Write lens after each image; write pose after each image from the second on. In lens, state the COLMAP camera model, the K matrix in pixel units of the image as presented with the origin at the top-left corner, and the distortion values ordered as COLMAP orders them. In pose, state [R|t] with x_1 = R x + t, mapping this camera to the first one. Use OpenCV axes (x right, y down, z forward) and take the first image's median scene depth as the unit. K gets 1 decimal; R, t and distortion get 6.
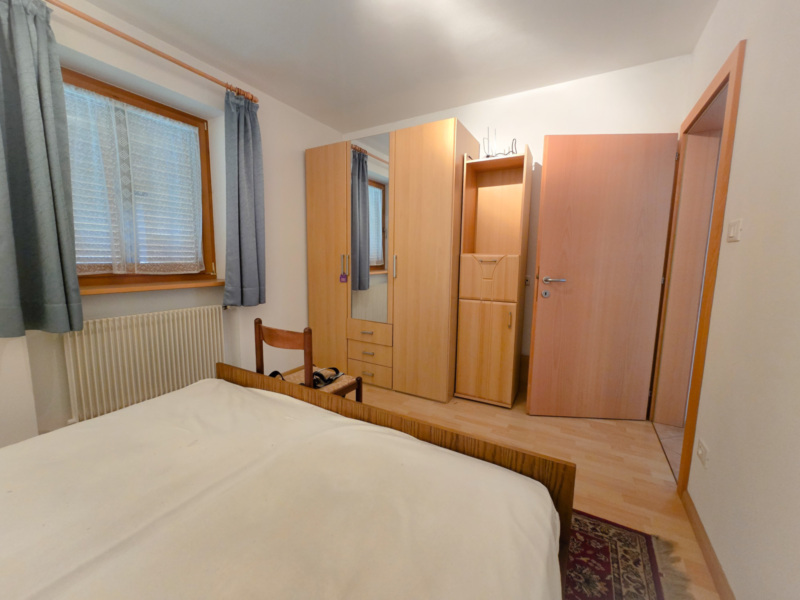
lens RADIAL K [[327.7, 0, 399.9], [0, 327.7, 300.3], [0, 0, 1]] dist [-0.003022, 0.000076]
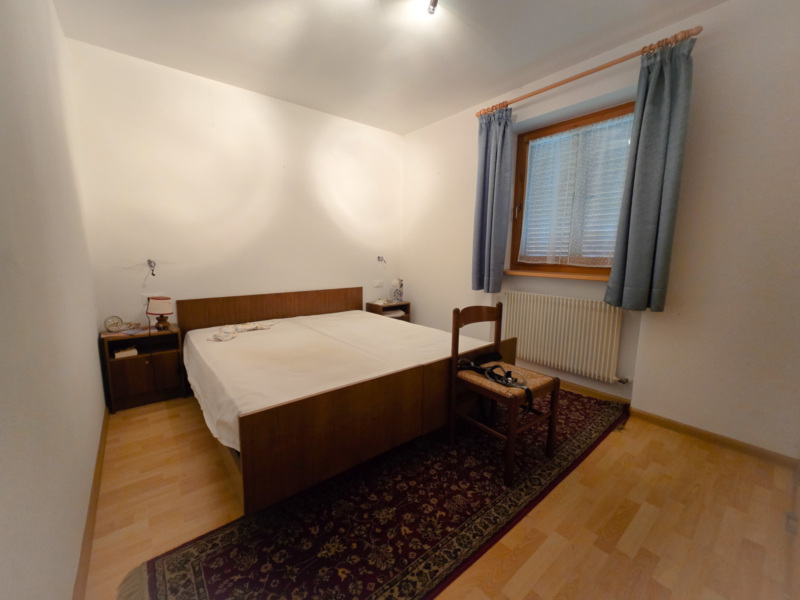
lens RADIAL K [[327.7, 0, 400.4], [0, 327.7, 298.1], [0, 0, 1]] dist [-0.003022, 0.000076]
pose [[-0.362745, 0.121401, -0.923947, 0.598543], [-0.122646, 0.976634, 0.176475, -0.099577], [0.923782, 0.177334, -0.339380, 0.857693]]
